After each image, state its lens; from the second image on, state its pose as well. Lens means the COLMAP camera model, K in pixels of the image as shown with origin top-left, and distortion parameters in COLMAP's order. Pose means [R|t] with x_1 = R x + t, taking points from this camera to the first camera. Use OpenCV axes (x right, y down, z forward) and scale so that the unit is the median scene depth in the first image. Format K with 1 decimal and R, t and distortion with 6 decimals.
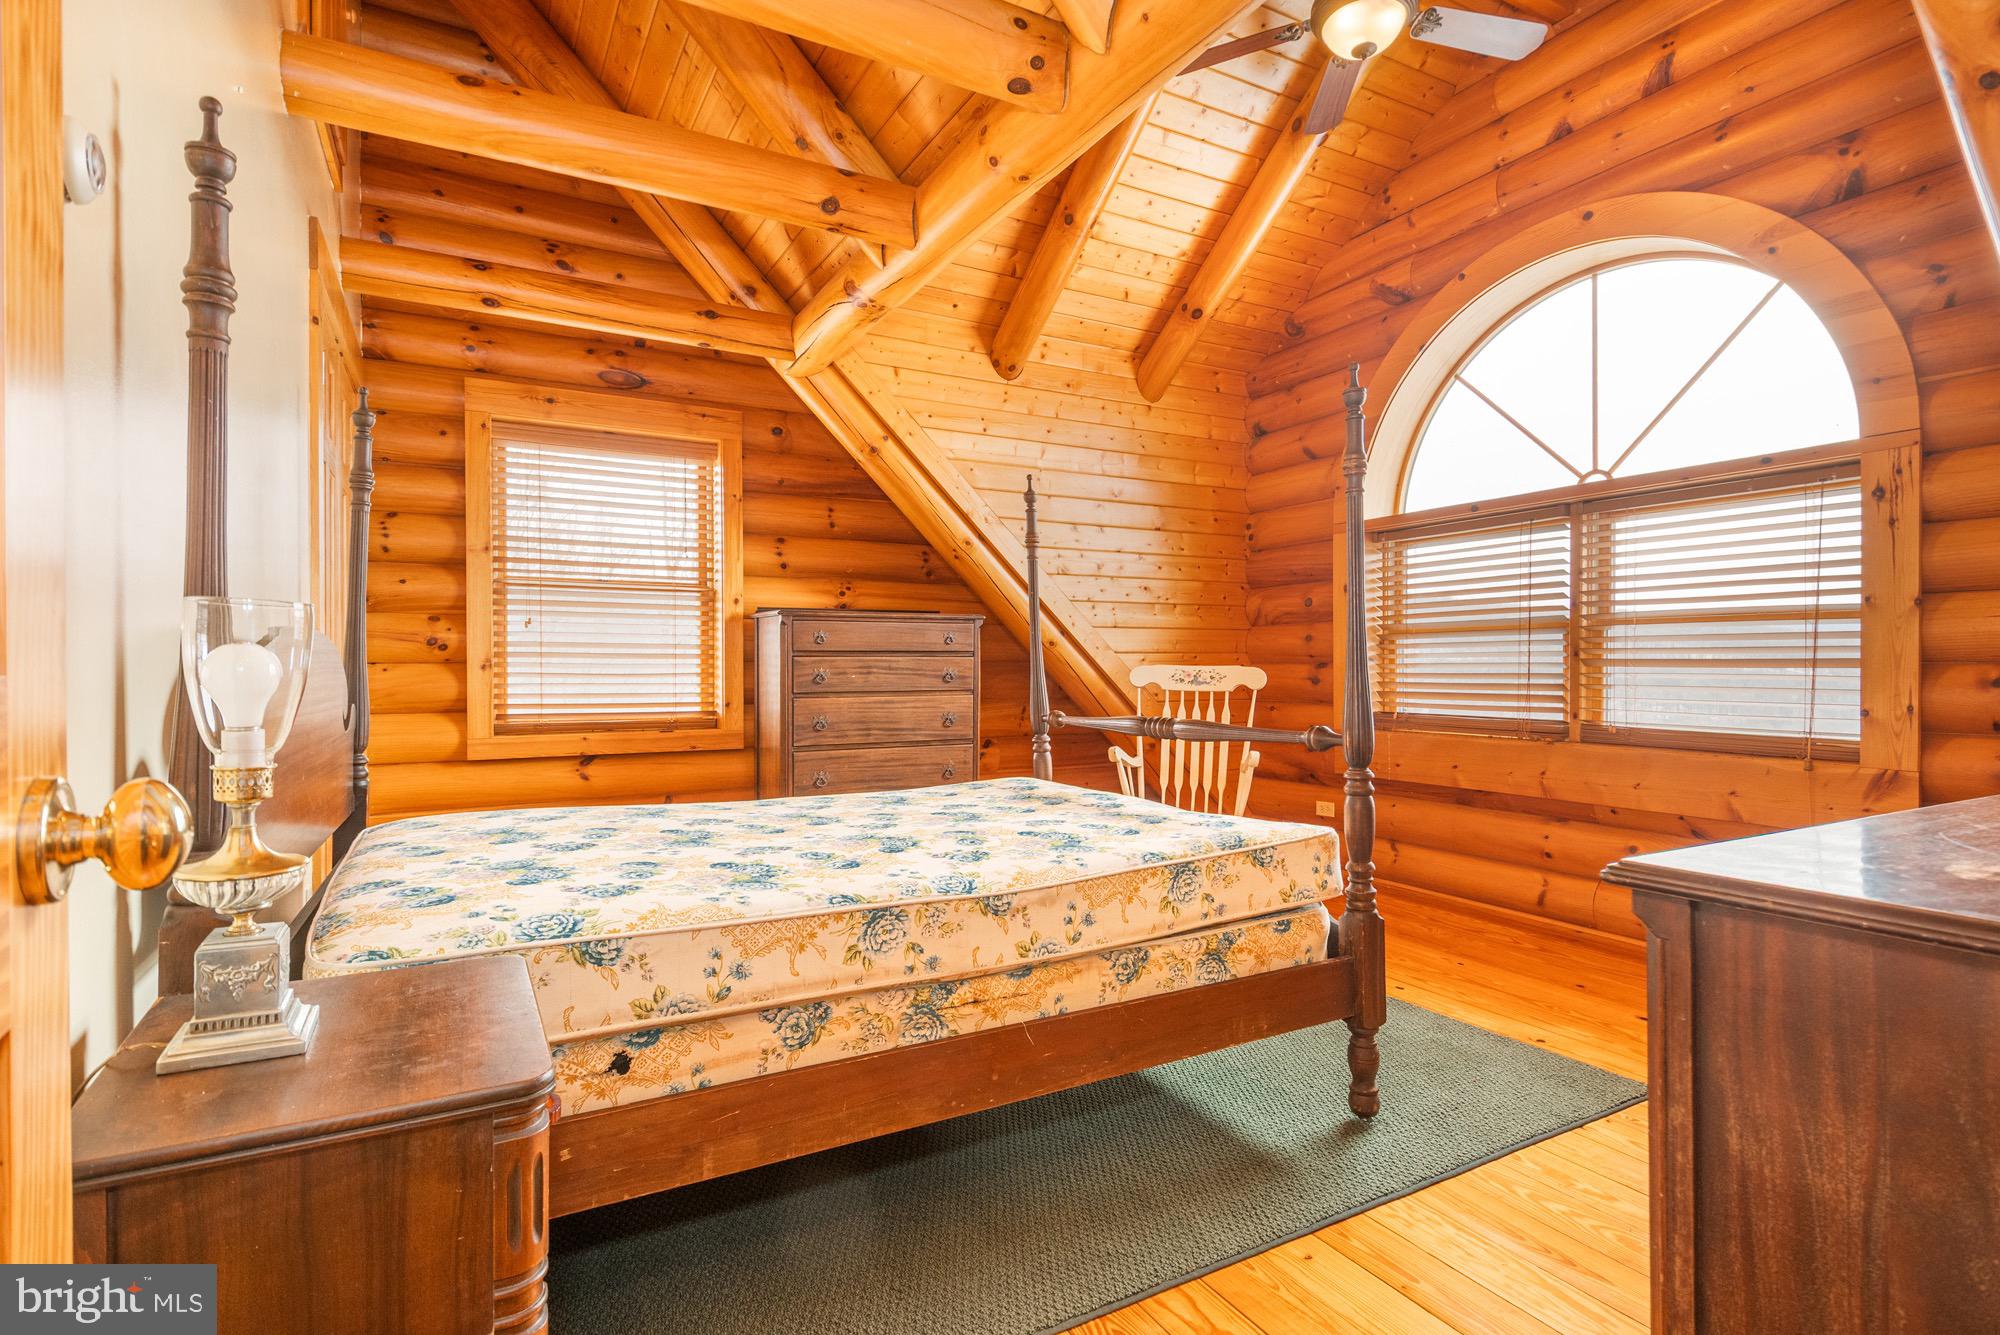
lens RADIAL K [[967.6, 0, 1000.0], [0, 967.6, 667.5], [0, 0, 1]] dist [0.000382, -0.000376]
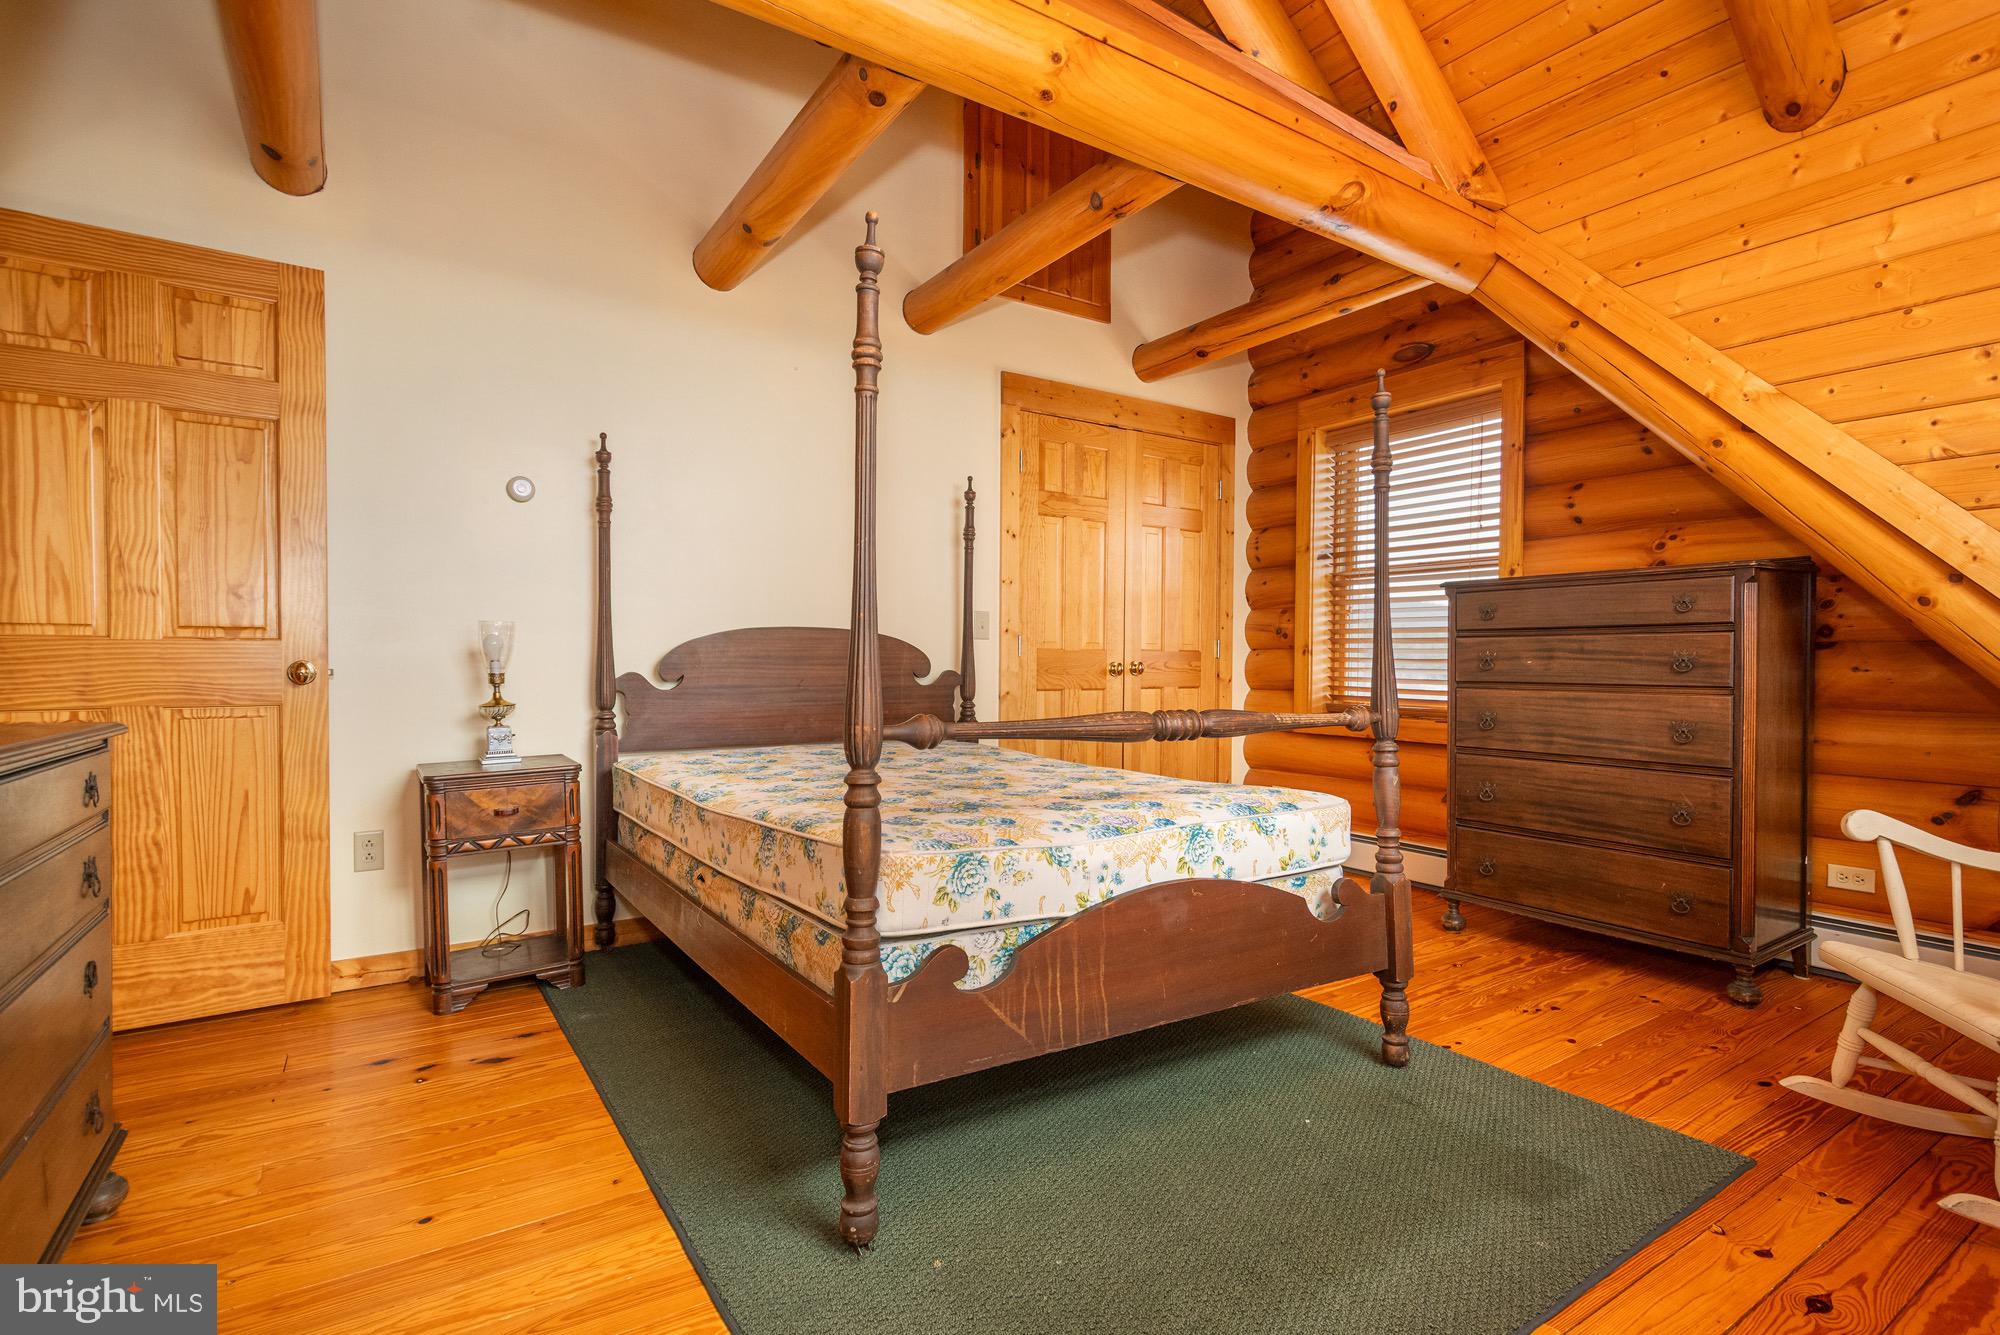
lens RADIAL K [[967.6, 0, 1000.0], [0, 967.6, 667.5], [0, 0, 1]] dist [0.000382, -0.000376]
pose [[0.077937, 0.009857, -0.996910, 0.556215], [-0.010067, 0.999908, 0.009100, 0.010733], [0.996907, 0.009327, 0.078029, 0.528787]]
